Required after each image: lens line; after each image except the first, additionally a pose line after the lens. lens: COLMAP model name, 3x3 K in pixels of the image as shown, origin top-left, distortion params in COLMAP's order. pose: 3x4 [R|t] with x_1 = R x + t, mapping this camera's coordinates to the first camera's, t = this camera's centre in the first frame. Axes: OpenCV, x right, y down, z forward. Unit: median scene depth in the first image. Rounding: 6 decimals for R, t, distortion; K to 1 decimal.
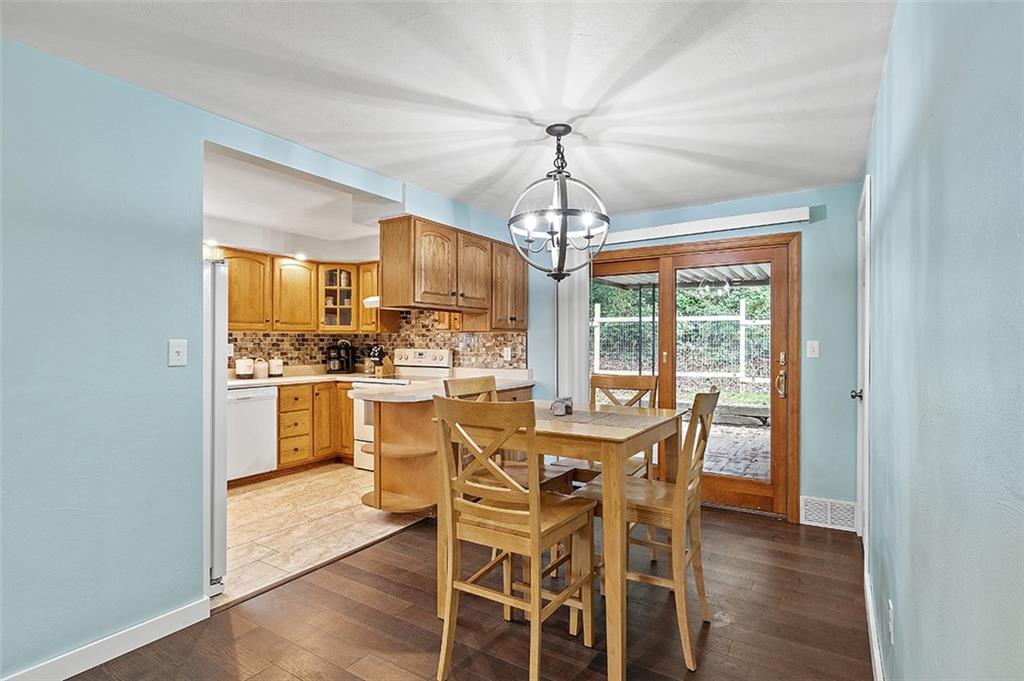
lens RADIAL K [[507.6, 0, 511.9], [0, 507.6, 340.3], [0, 0, 1]] dist [0.000859, 0.000597]
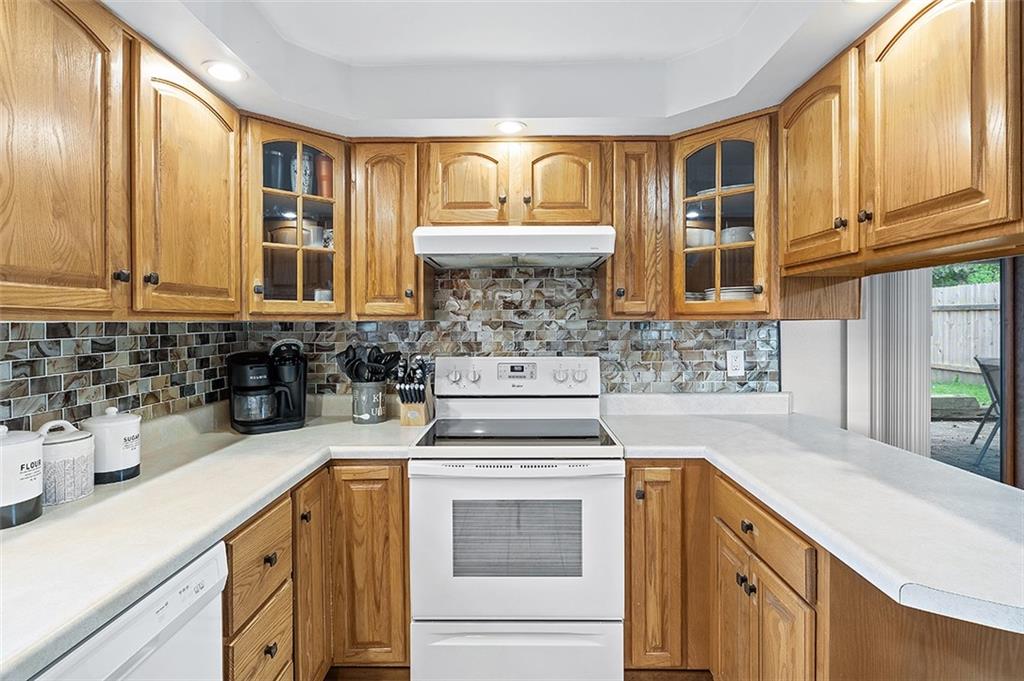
lens RADIAL K [[507.6, 0, 516.3], [0, 507.6, 325.7], [0, 0, 1]] dist [0.000859, 0.000597]
pose [[0.849995, -0.008632, 0.526720, -0.412554], [0.003264, 0.999933, 0.011120, -0.014720], [-0.526780, -0.007732, 0.849966, 0.628079]]
